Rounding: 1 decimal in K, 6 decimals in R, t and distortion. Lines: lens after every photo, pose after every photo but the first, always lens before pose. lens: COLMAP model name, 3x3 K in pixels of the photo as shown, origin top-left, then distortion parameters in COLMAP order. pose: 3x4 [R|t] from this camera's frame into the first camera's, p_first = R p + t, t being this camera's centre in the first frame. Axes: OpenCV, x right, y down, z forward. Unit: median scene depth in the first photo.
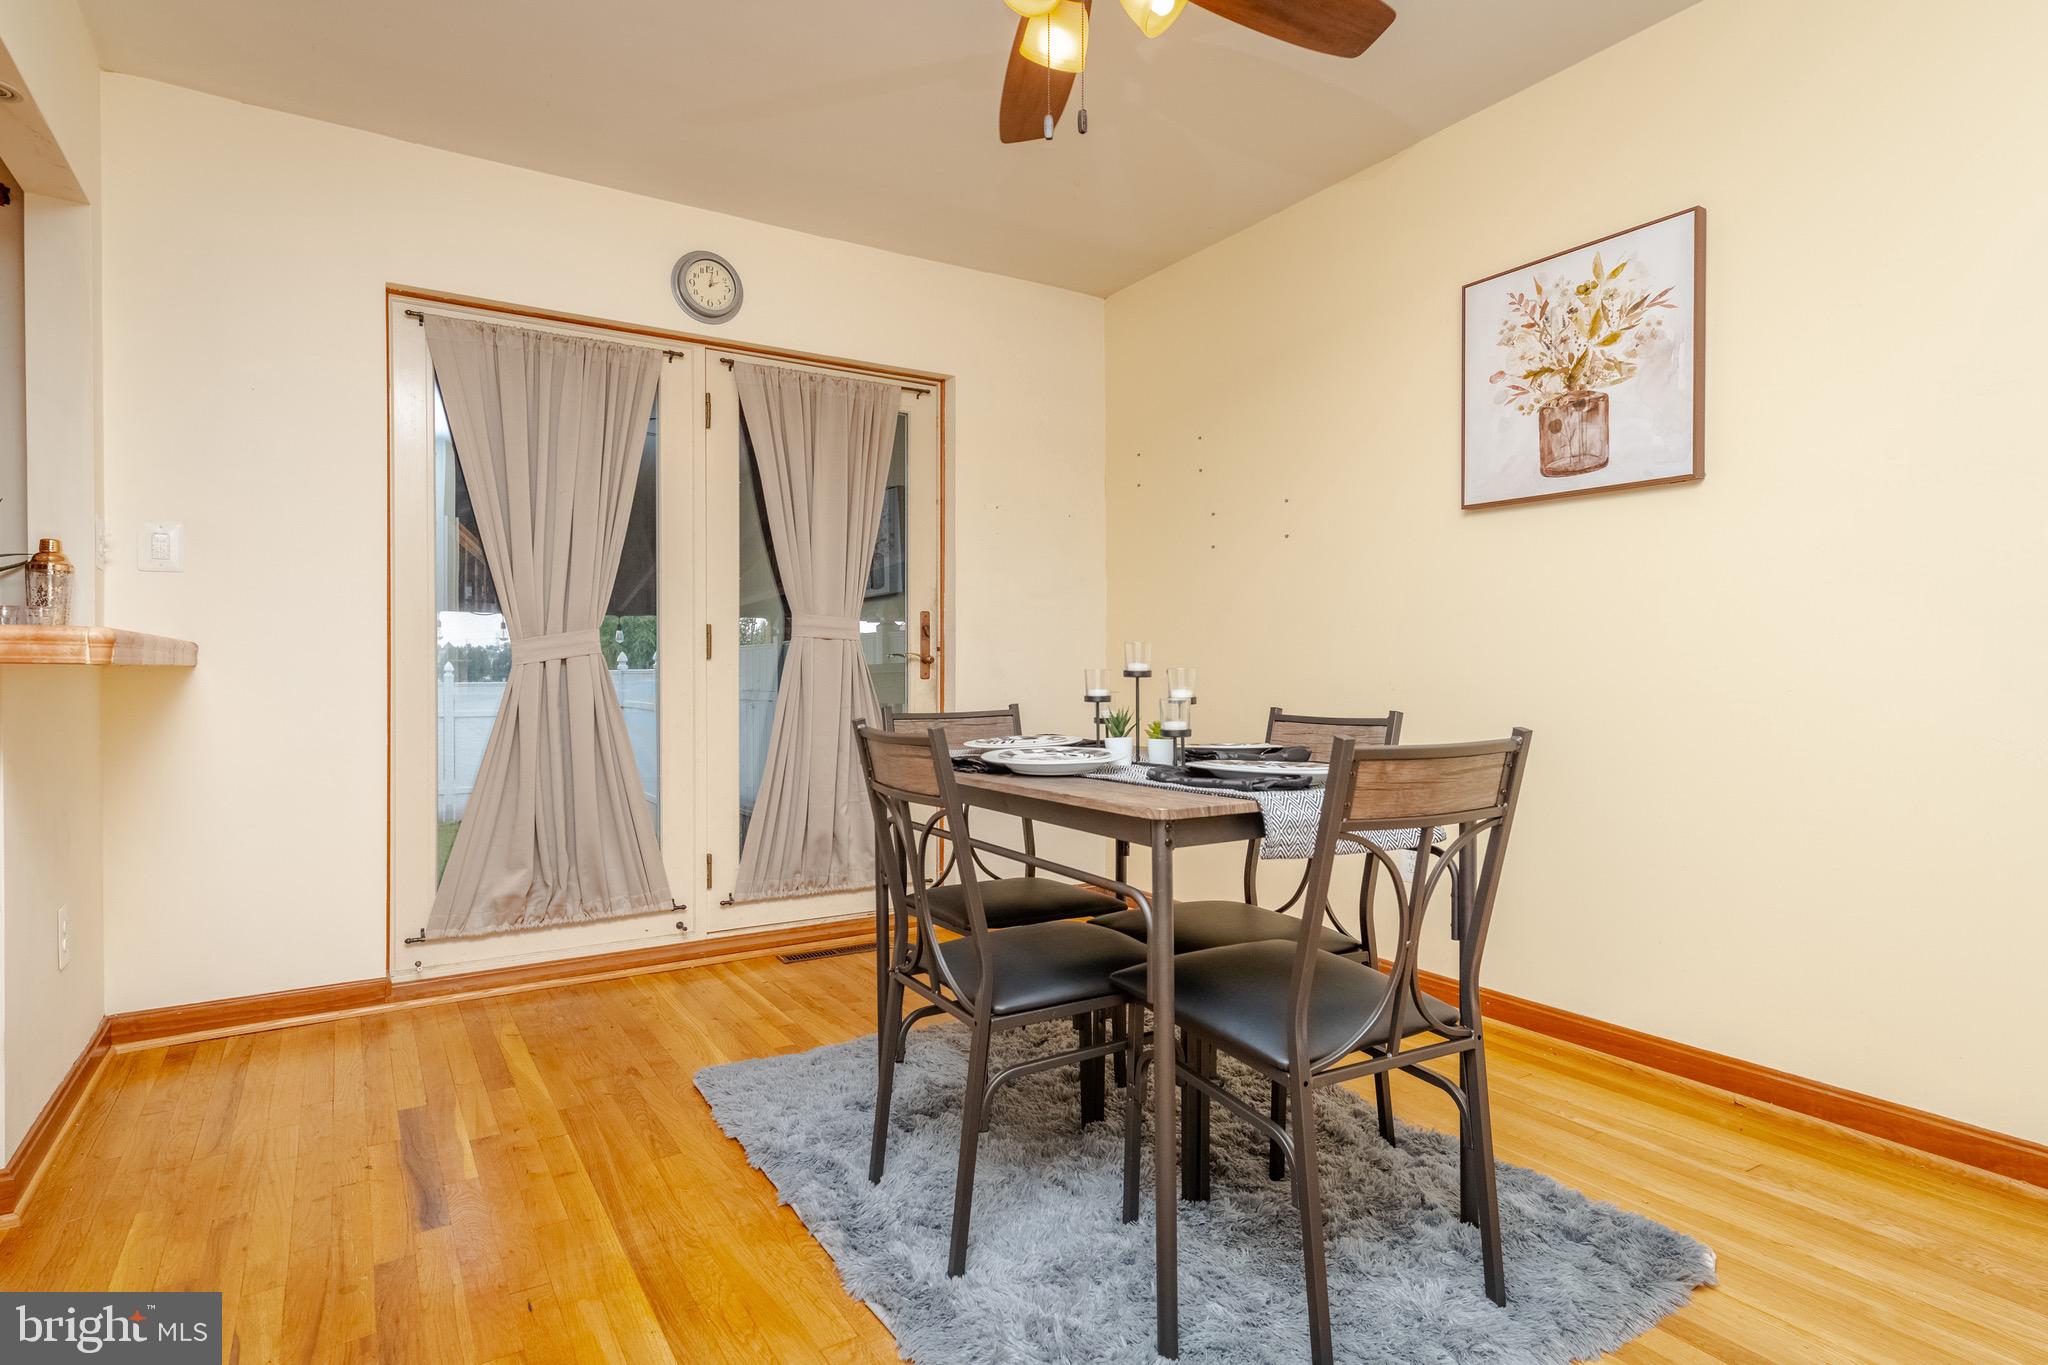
lens RADIAL K [[1079.6, 0, 1046.6], [0, 1079.6, 664.7], [0, 0, 1]] dist [0.000977, -0.002347]
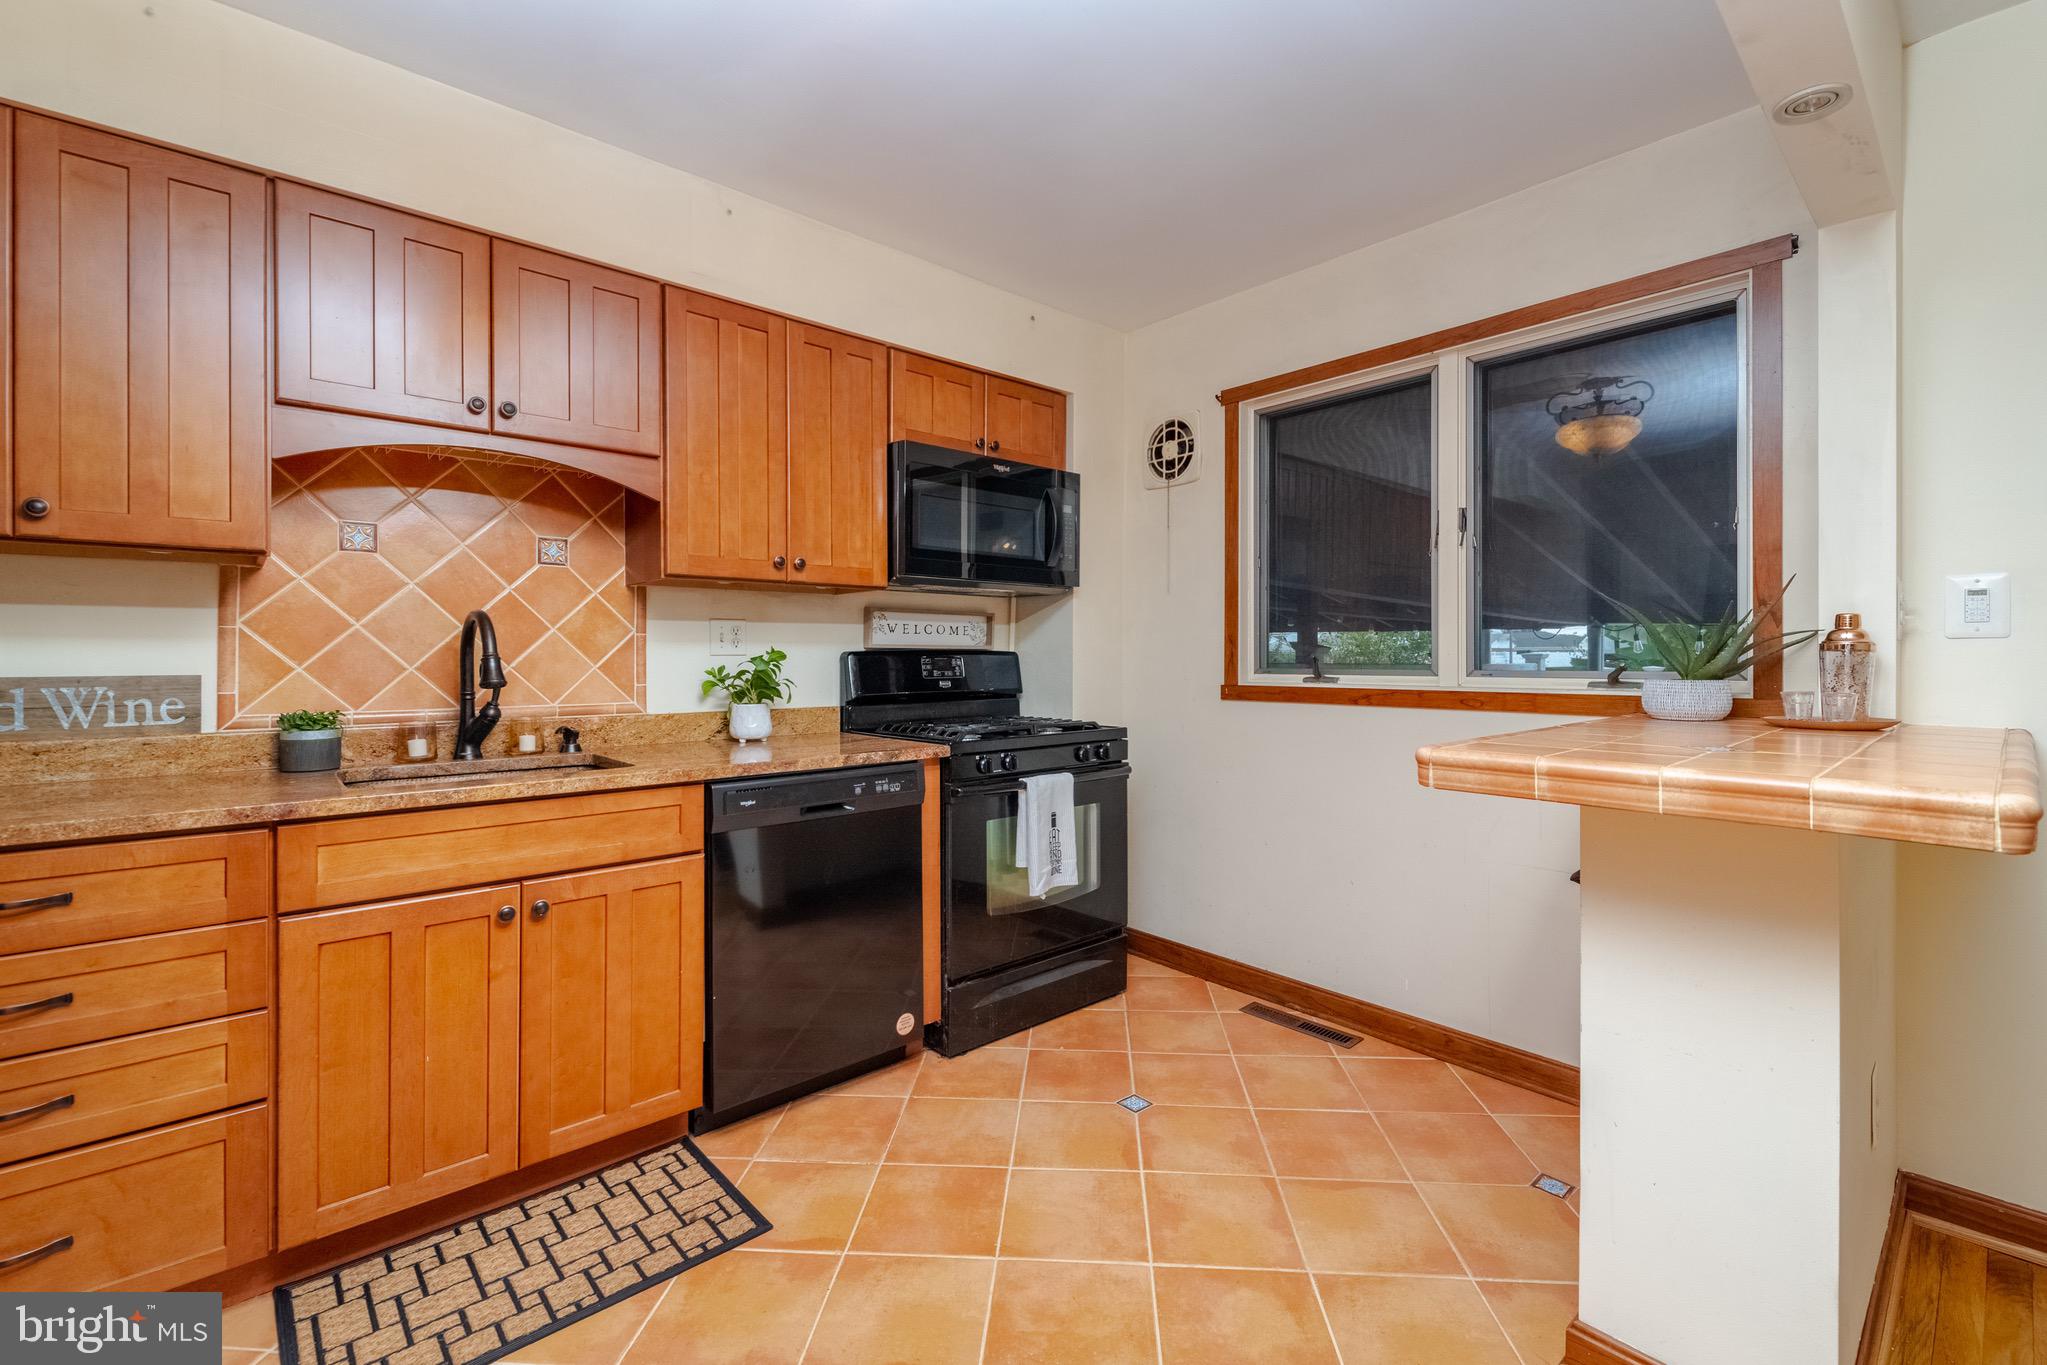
lens RADIAL K [[864.0, 0, 1027.8], [0, 864.0, 655.8], [0, 0, 1]] dist [-0.002281, -0.005884]
pose [[0.137527, 0.002318, -0.990495, -0.233277], [0.005677, 0.999979, 0.003129, -0.062328], [0.990482, -0.006054, 0.137511, 0.178347]]
